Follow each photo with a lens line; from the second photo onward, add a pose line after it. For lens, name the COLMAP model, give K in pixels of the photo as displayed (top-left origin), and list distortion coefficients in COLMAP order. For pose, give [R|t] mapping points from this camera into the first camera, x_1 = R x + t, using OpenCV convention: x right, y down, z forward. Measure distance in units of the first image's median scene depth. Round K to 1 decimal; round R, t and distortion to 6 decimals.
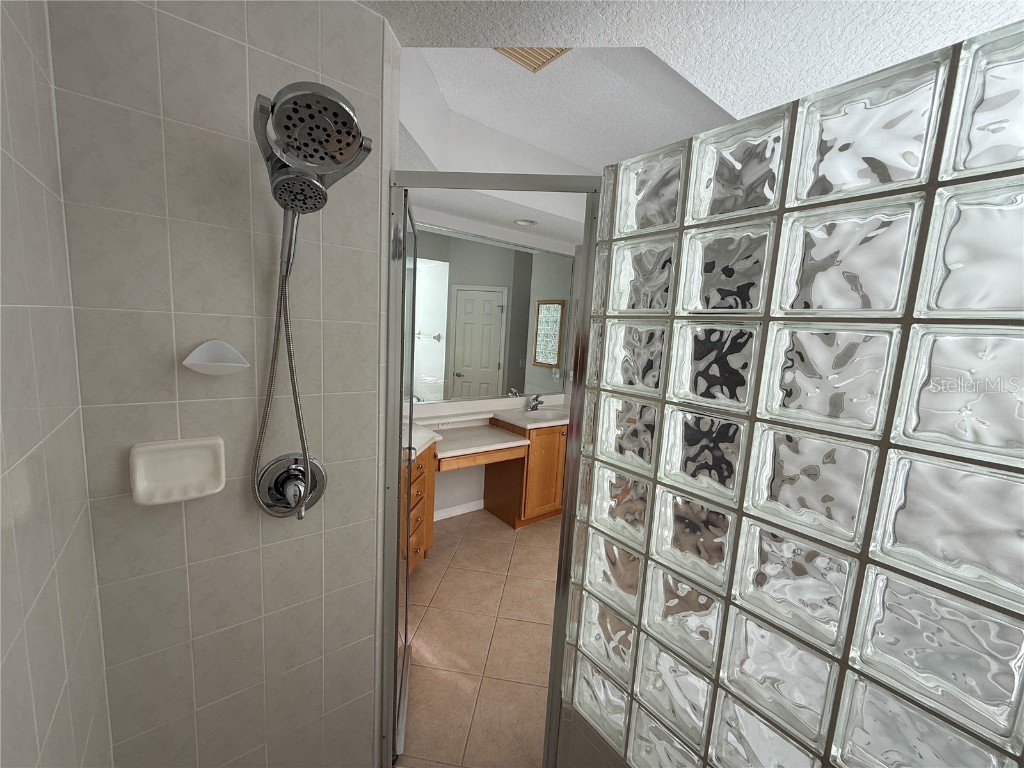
lens RADIAL K [[407.9, 0, 510.6], [0, 407.9, 384.4], [0, 0, 1]] dist [-0.000447, 0.000319]
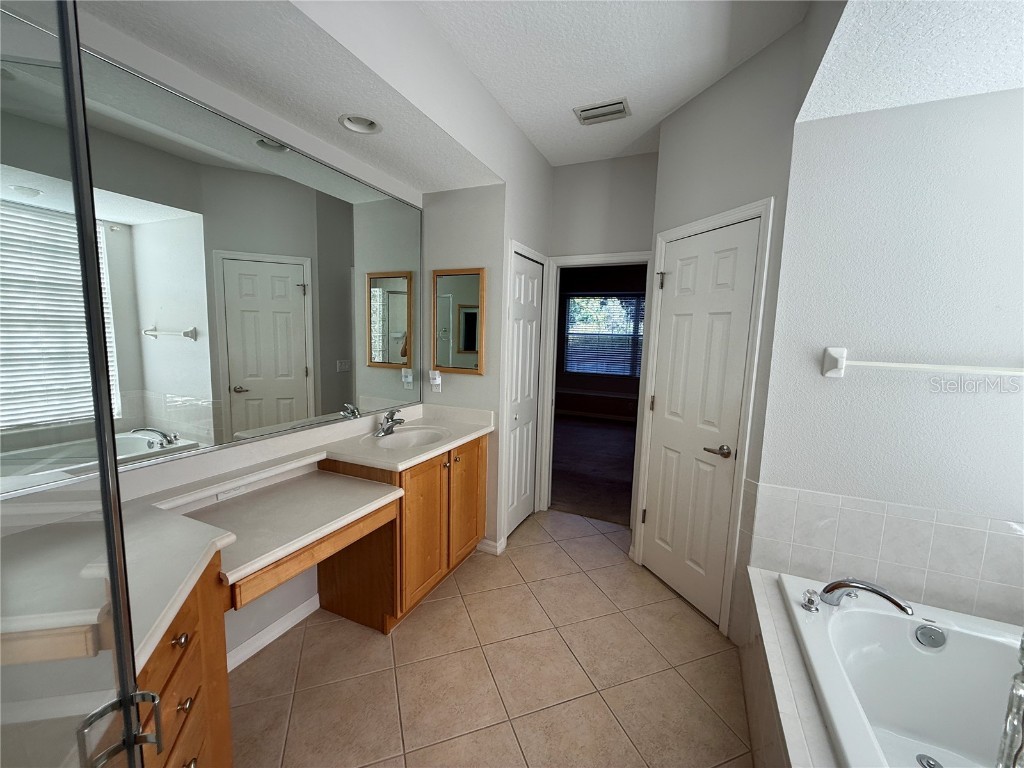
lens RADIAL K [[407.9, 0, 510.6], [0, 407.9, 384.4], [0, 0, 1]] dist [-0.000447, 0.000319]
pose [[0.882297, -0.091008, 0.461812, -0.065395], [0.087941, 0.995726, 0.028212, -0.018410], [-0.462406, 0.015721, 0.886529, 0.325167]]
